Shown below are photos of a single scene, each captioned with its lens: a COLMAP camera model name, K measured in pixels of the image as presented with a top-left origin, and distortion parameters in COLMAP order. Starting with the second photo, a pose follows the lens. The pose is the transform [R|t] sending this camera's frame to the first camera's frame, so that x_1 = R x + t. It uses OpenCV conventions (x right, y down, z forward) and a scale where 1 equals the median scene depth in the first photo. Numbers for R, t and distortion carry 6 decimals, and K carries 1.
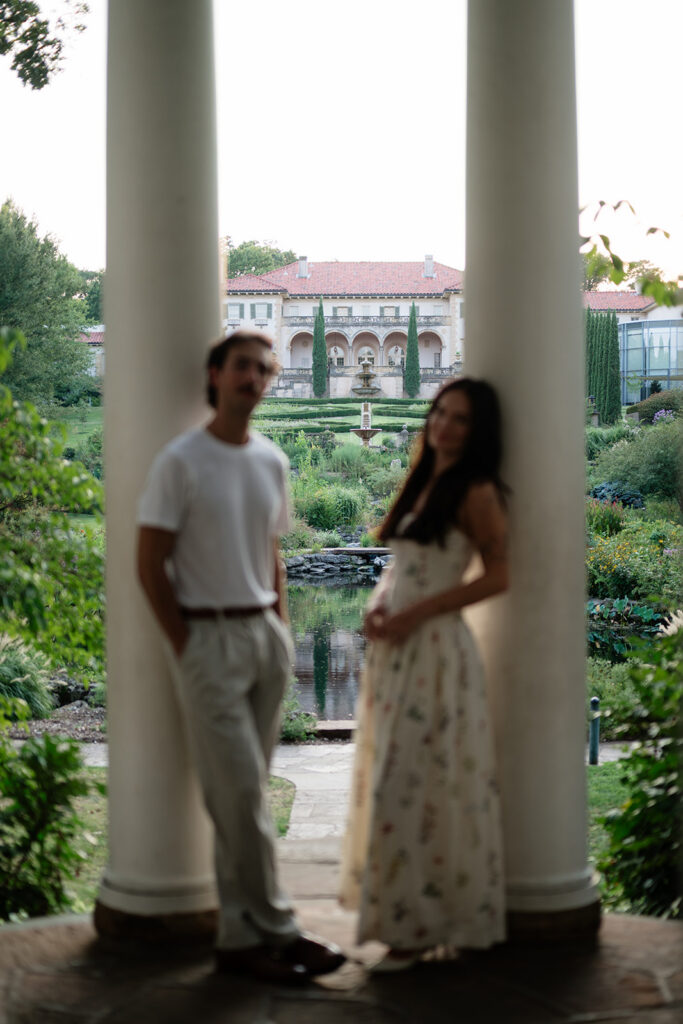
lens RADIAL K [[1444.9, 0, 341.5], [0, 1444.9, 512.0], [0, 0, 1]] dist [0.008553, 0.080837]
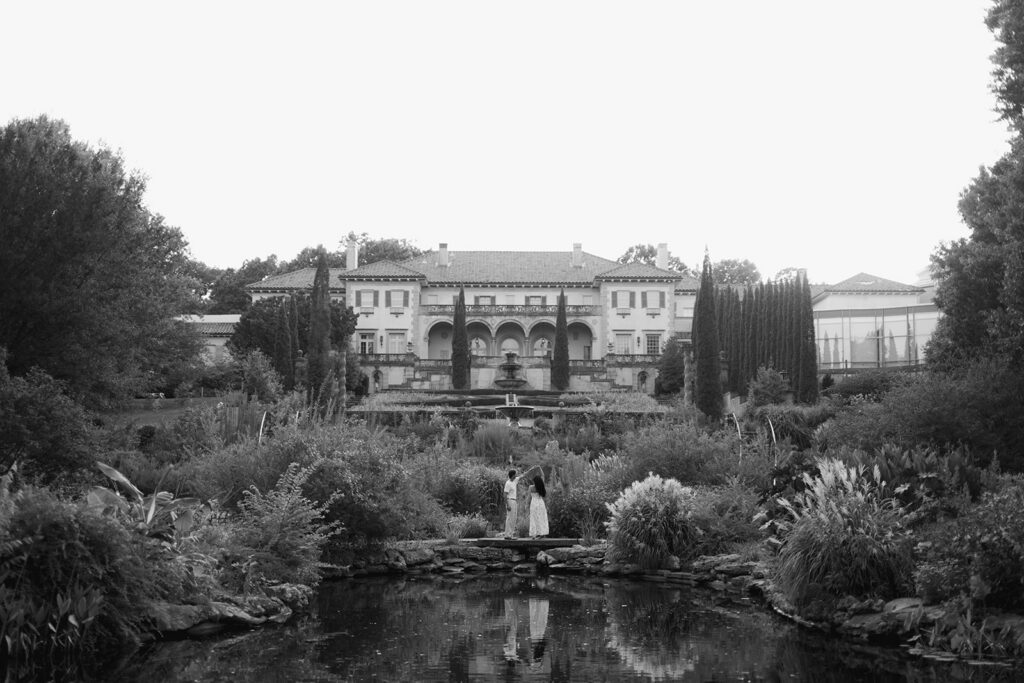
lens RADIAL K [[1375.0, 0, 512.0], [0, 1375.0, 341.5], [0, 0, 1]] dist [0.121869, 0.013150]
pose [[0.999707, 0.008589, 0.022638, -0.001776], [-0.005397, 0.990497, -0.137430, 0.008714], [-0.023603, 0.137267, 0.990253, 0.130872]]
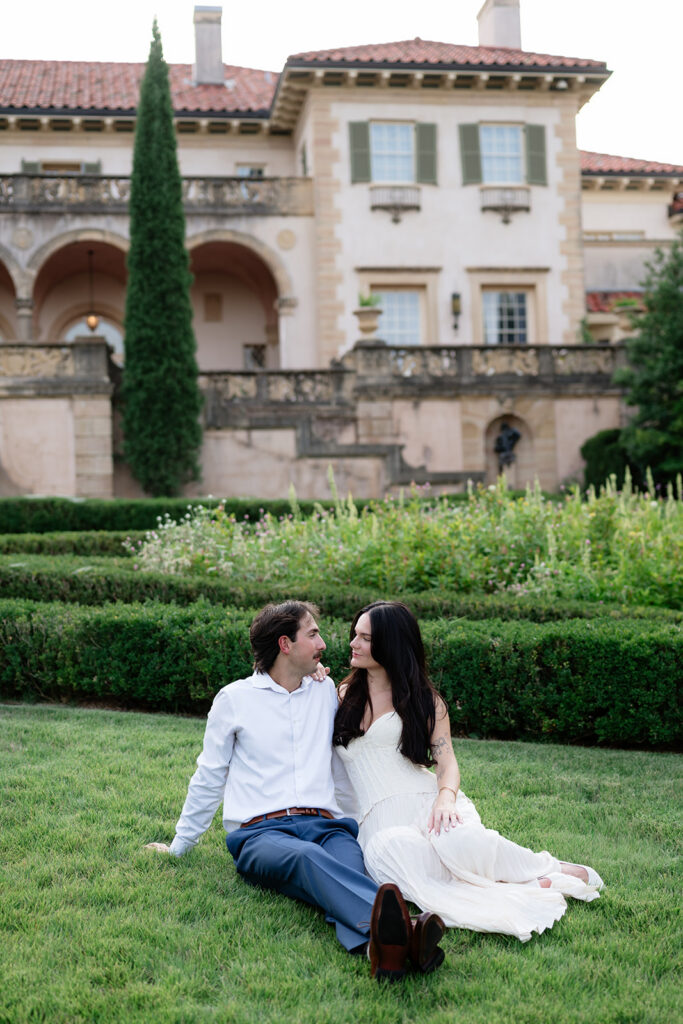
lens RADIAL K [[1444.9, 0, 341.5], [0, 1444.9, 512.0], [0, 0, 1]] dist [0.008553, 0.080837]
pose [[0.984005, -0.016180, 0.177404, 0.036374], [0.034670, 0.994218, -0.101628, -0.054793], [-0.174734, 0.106153, 0.978877, 0.766314]]
